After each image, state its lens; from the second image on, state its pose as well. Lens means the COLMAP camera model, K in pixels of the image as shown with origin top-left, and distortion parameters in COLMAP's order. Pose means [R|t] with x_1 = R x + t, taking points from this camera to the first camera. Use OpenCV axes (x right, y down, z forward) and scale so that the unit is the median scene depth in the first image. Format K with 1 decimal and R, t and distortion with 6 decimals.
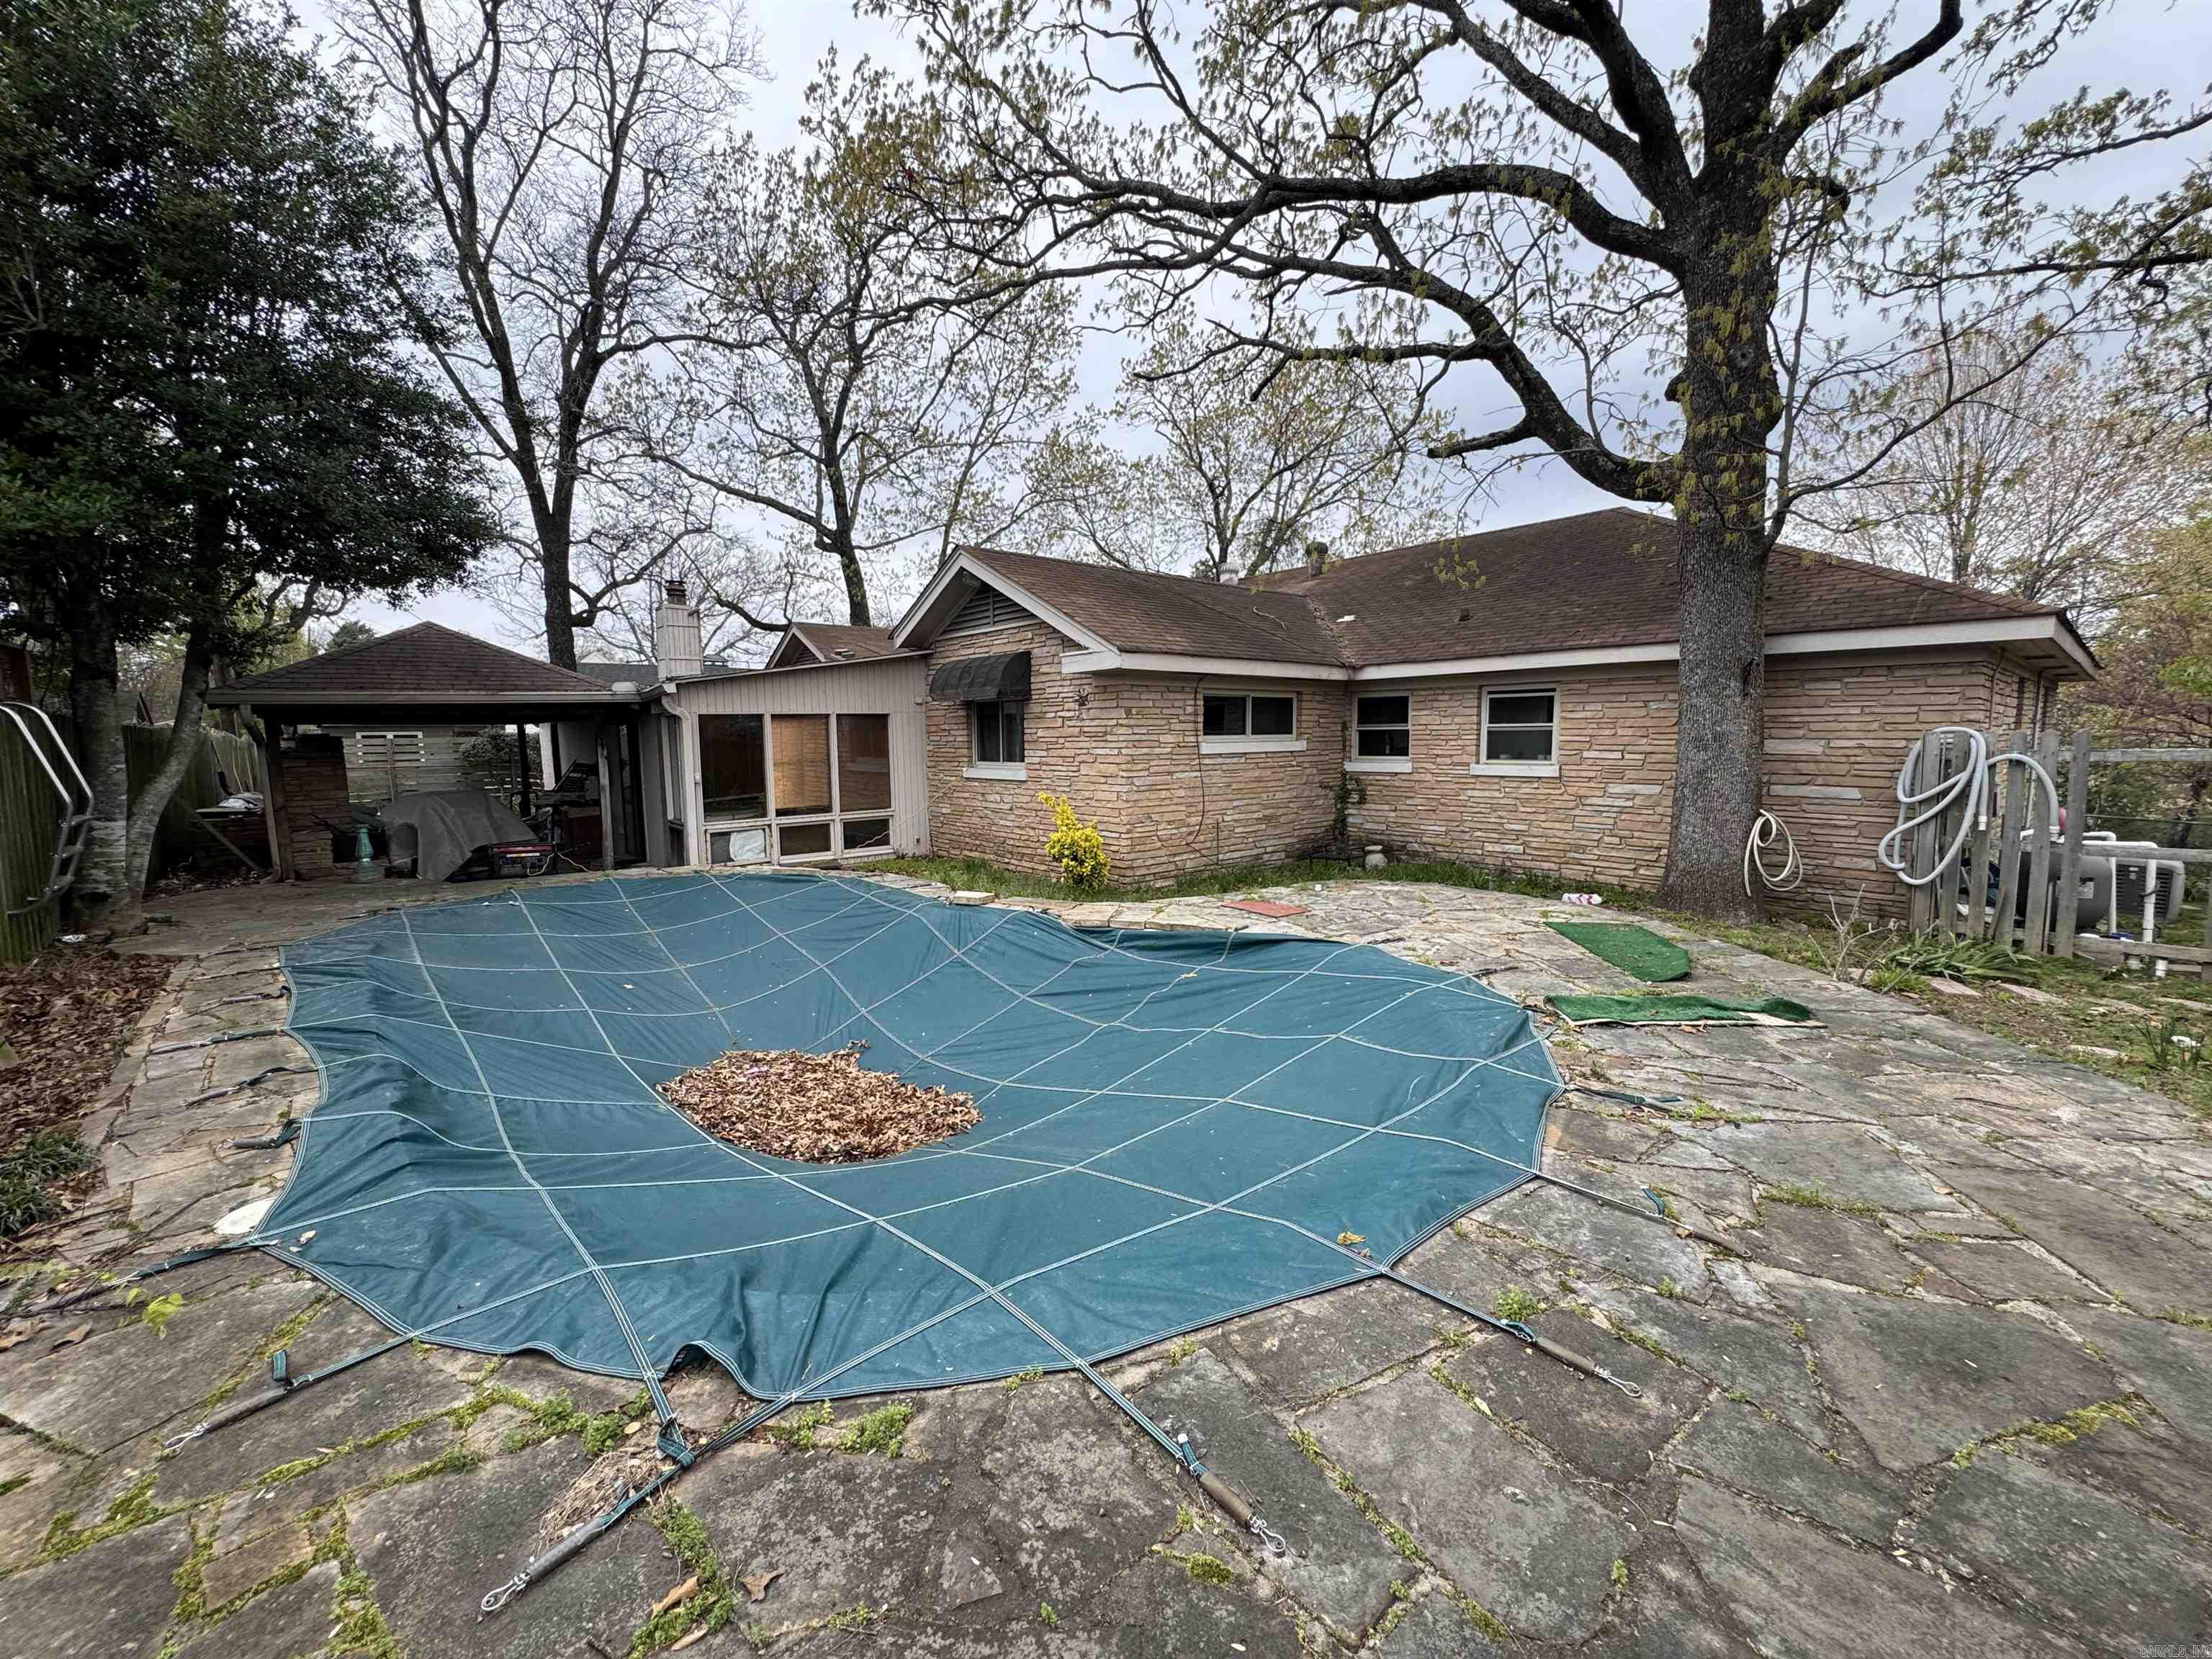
lens RADIAL K [[884.8, 0, 1106.9], [0, 884.8, 833.2], [0, 0, 1]] dist [-0.002515, -0.000018]
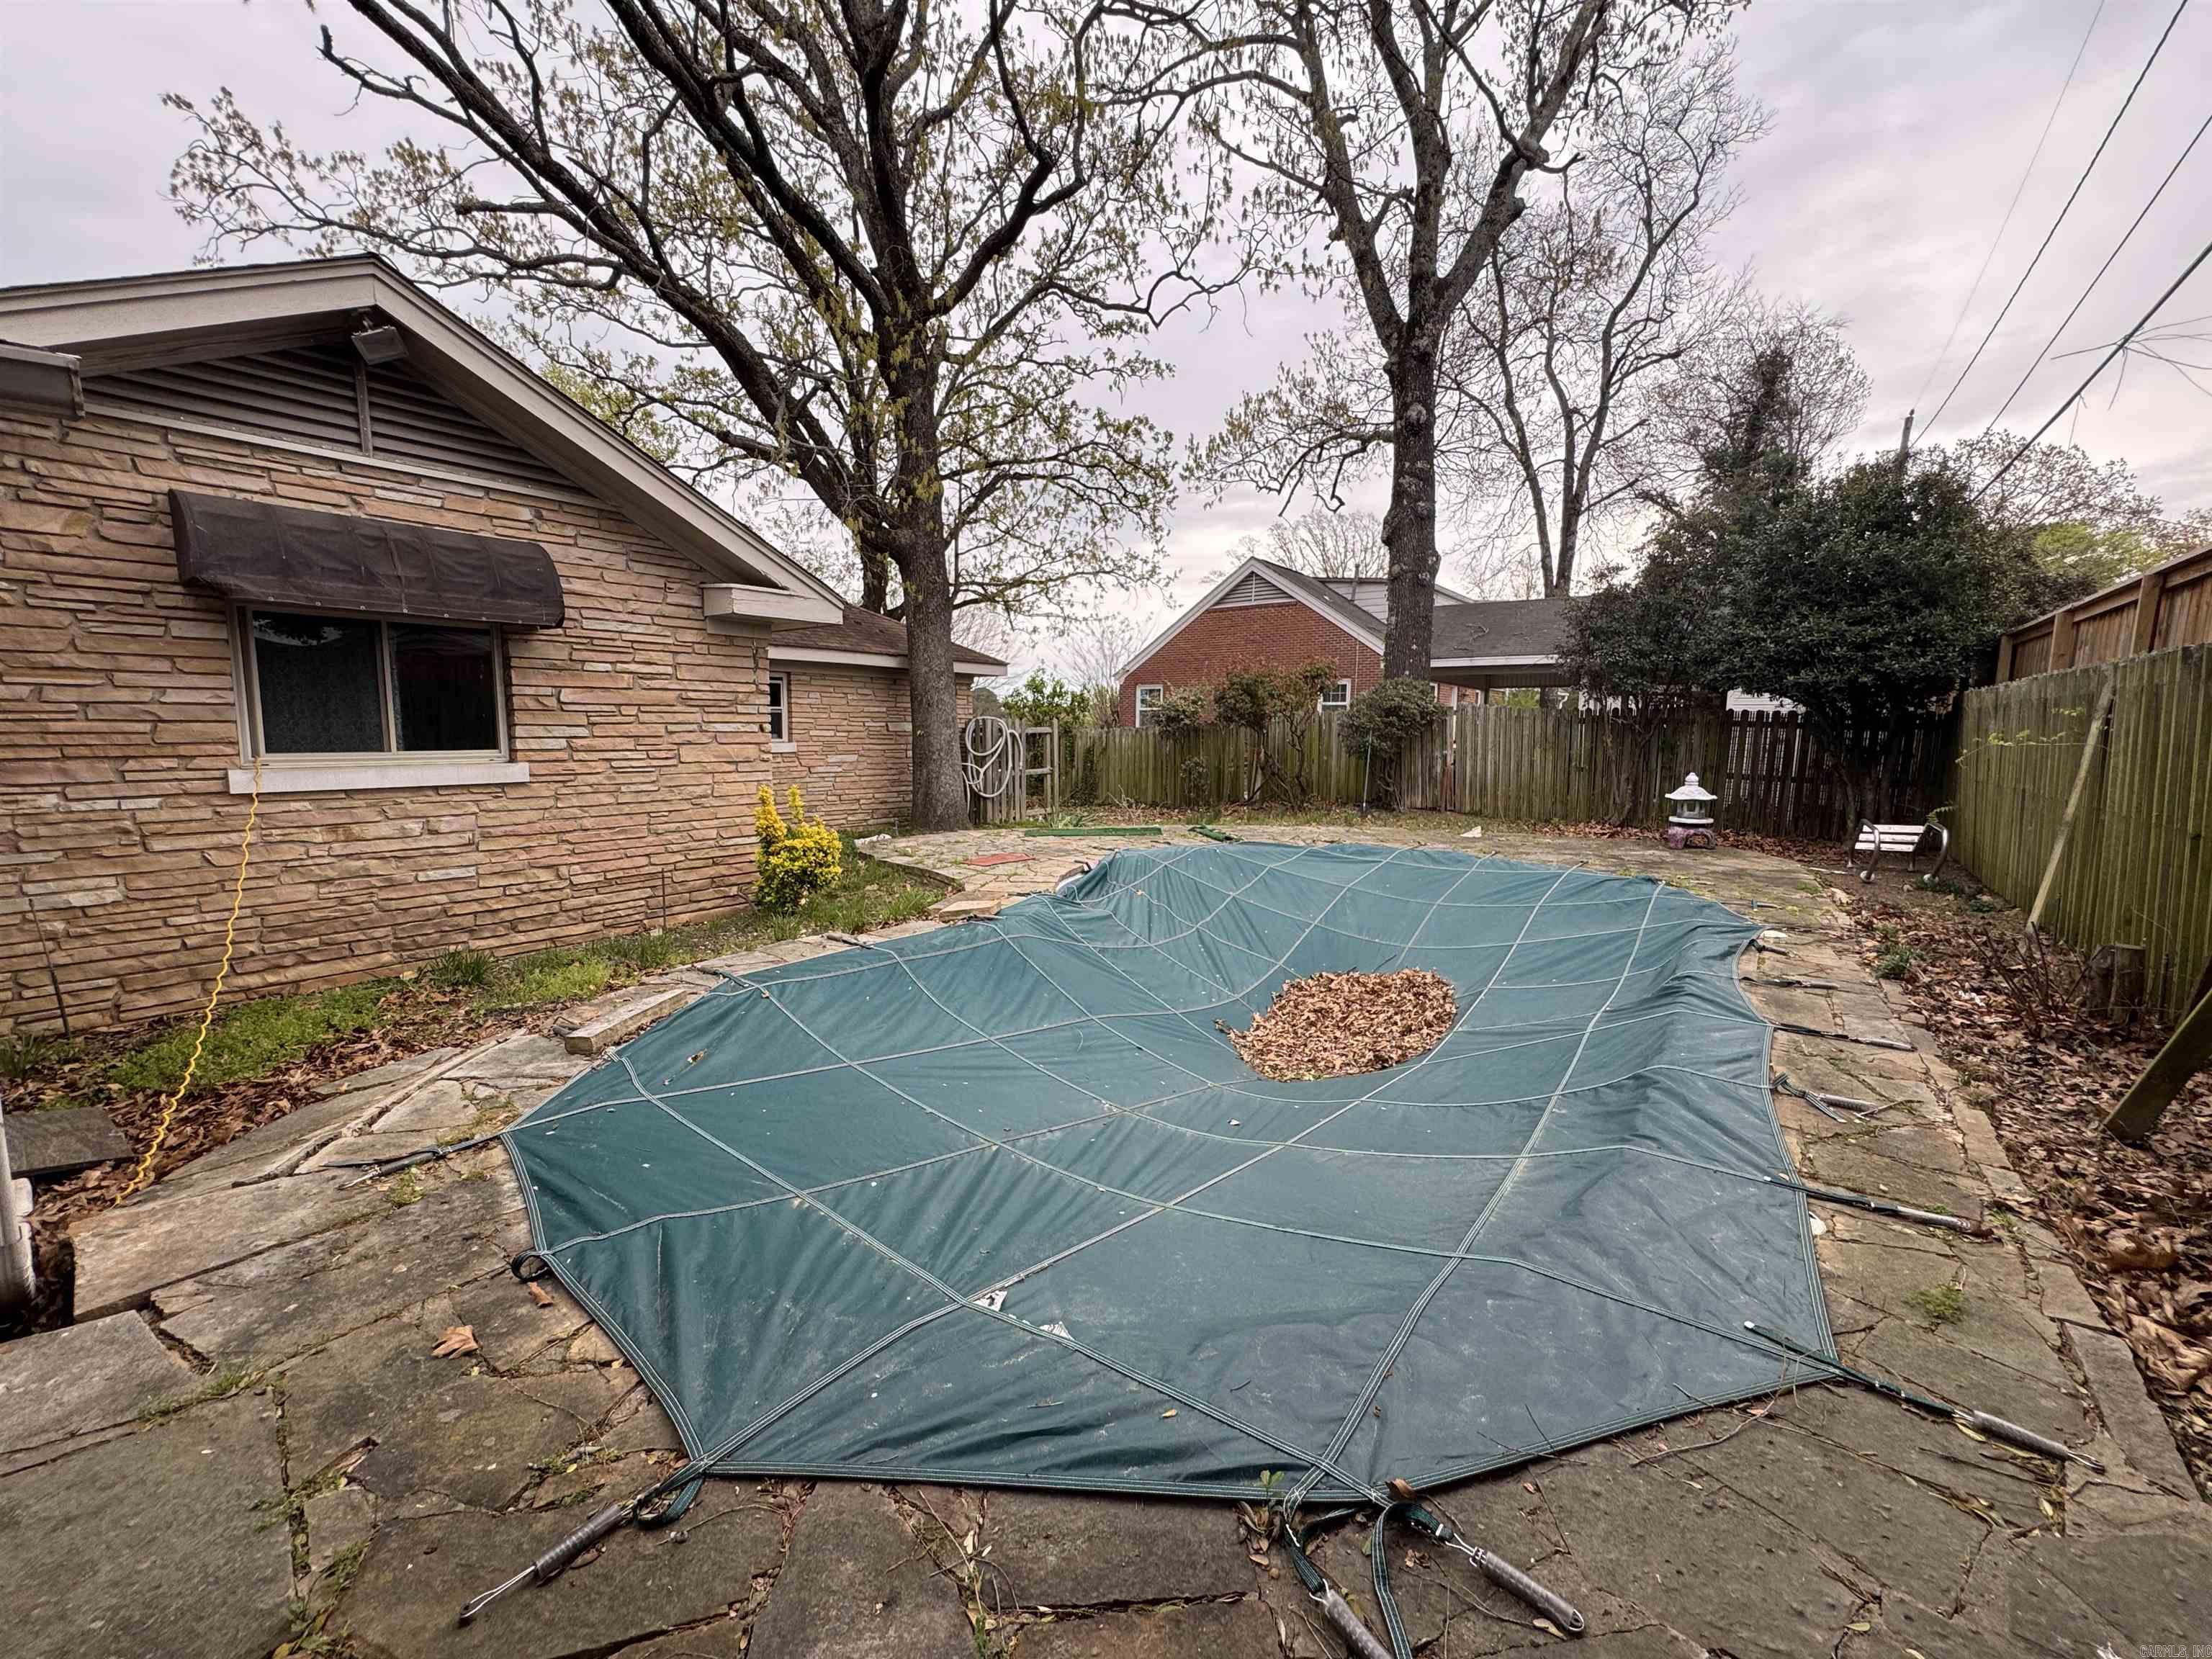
lens RADIAL K [[884.8, 0, 1106.5], [0, 884.8, 821.3], [0, 0, 1]] dist [-0.002515, -0.000018]
pose [[-0.207928, -0.080209, 0.974850, -0.671379], [0.108329, 0.988613, 0.104447, -0.052929], [-0.972127, 0.127322, -0.196871, 0.750926]]
